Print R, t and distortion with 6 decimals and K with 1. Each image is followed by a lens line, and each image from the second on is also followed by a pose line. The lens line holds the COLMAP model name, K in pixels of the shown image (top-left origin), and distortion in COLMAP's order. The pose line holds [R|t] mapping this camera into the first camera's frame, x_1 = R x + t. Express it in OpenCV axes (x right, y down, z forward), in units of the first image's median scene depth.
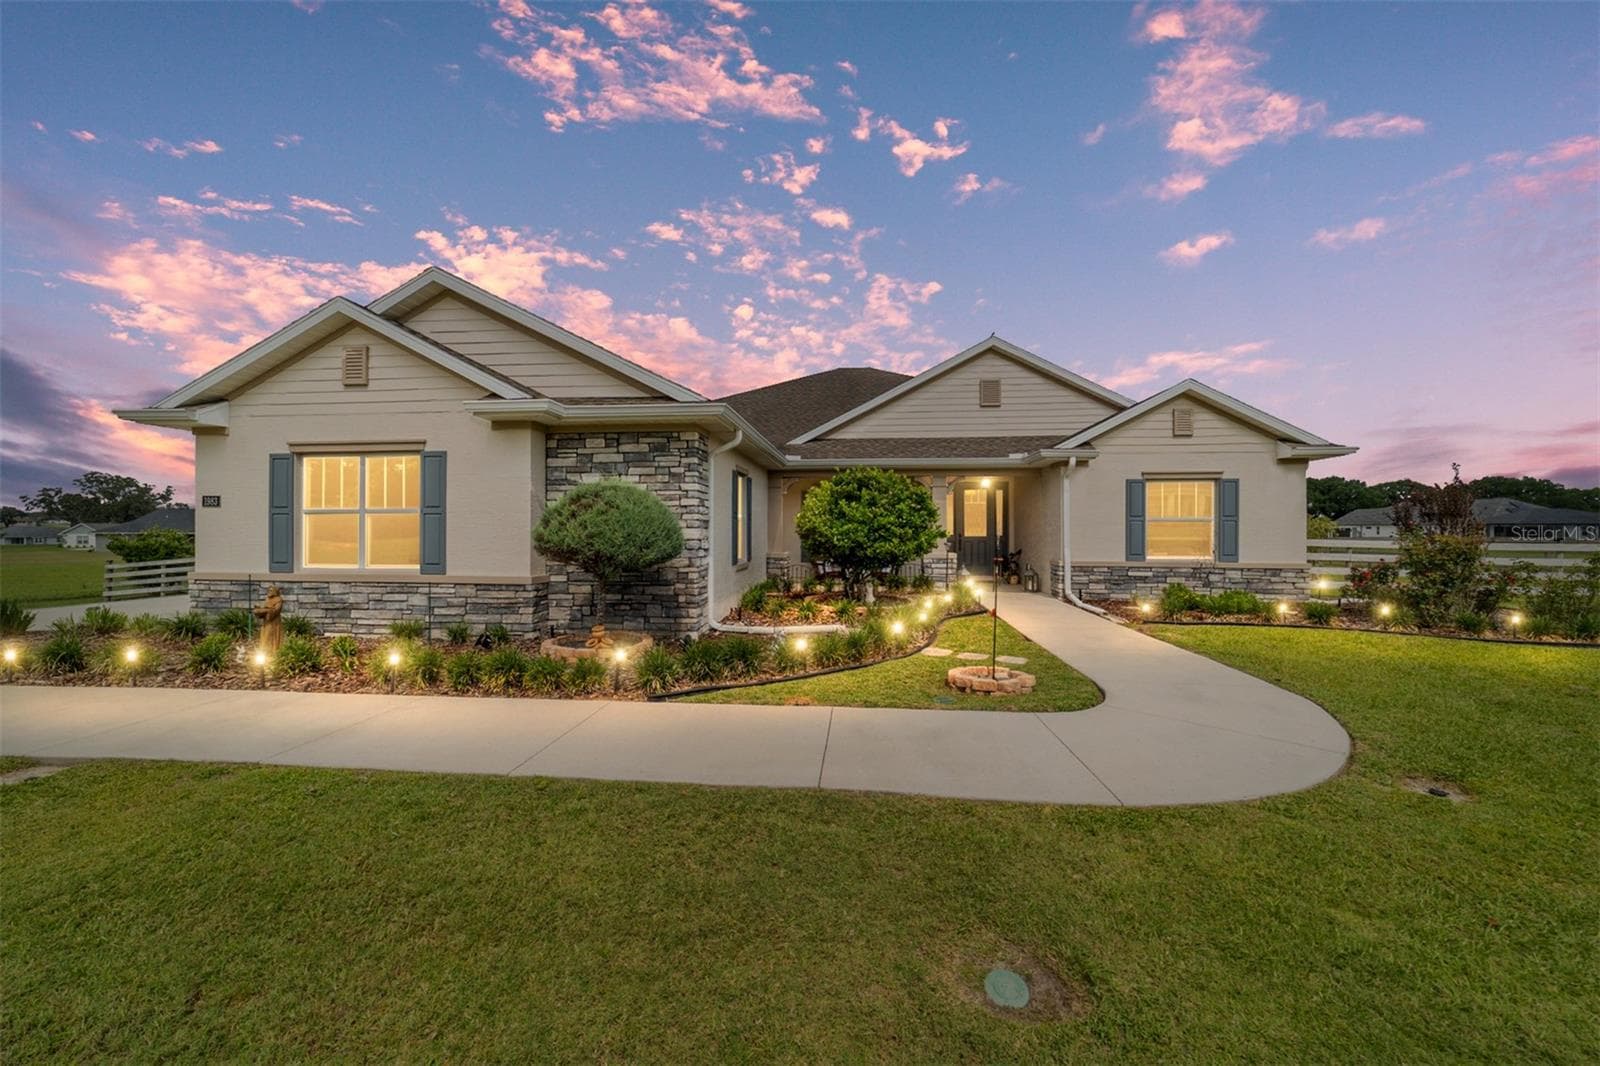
lens RADIAL K [[607.6, 0, 800.0], [0, 607.6, 533.0], [0, 0, 1]] dist [-0.003745, -0.000063]
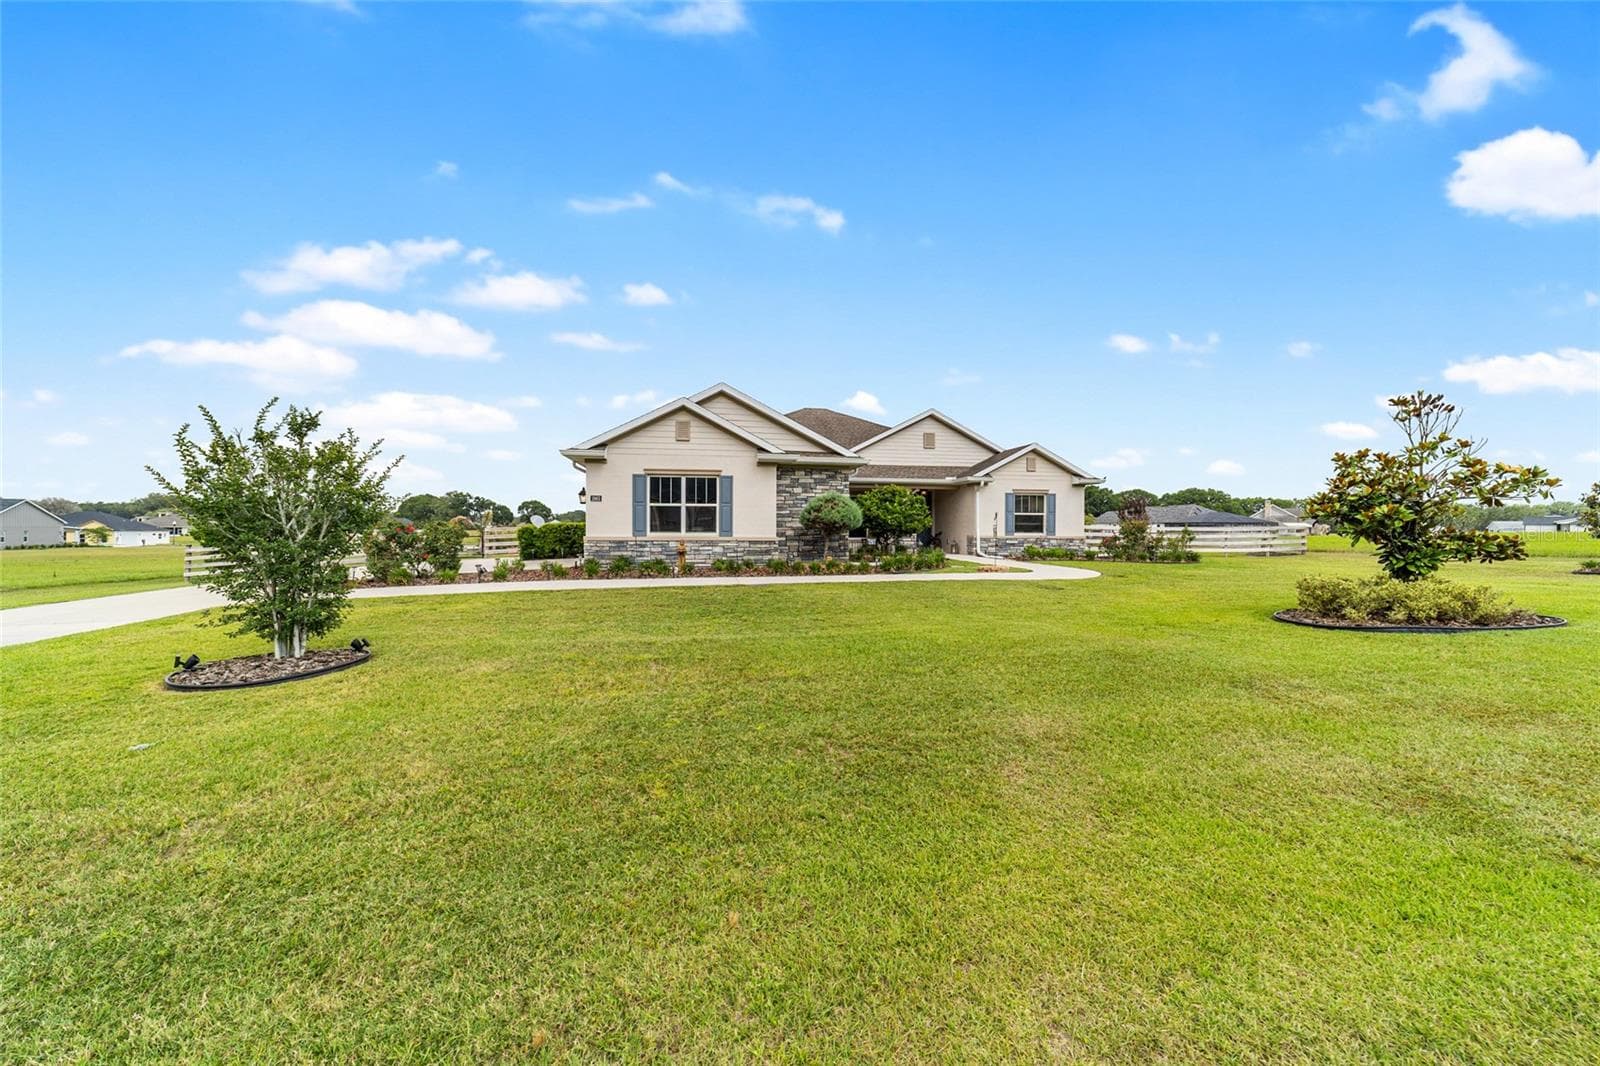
lens RADIAL K [[607.6, 0, 800.0], [0, 607.6, 533.0], [0, 0, 1]] dist [-0.003745, -0.000063]
pose [[0.962486, -0.000166, 0.271332, -0.926780], [-0.000564, 0.999996, 0.002611, 0.051335], [-0.271332, -0.002666, 0.962482, -1.026013]]
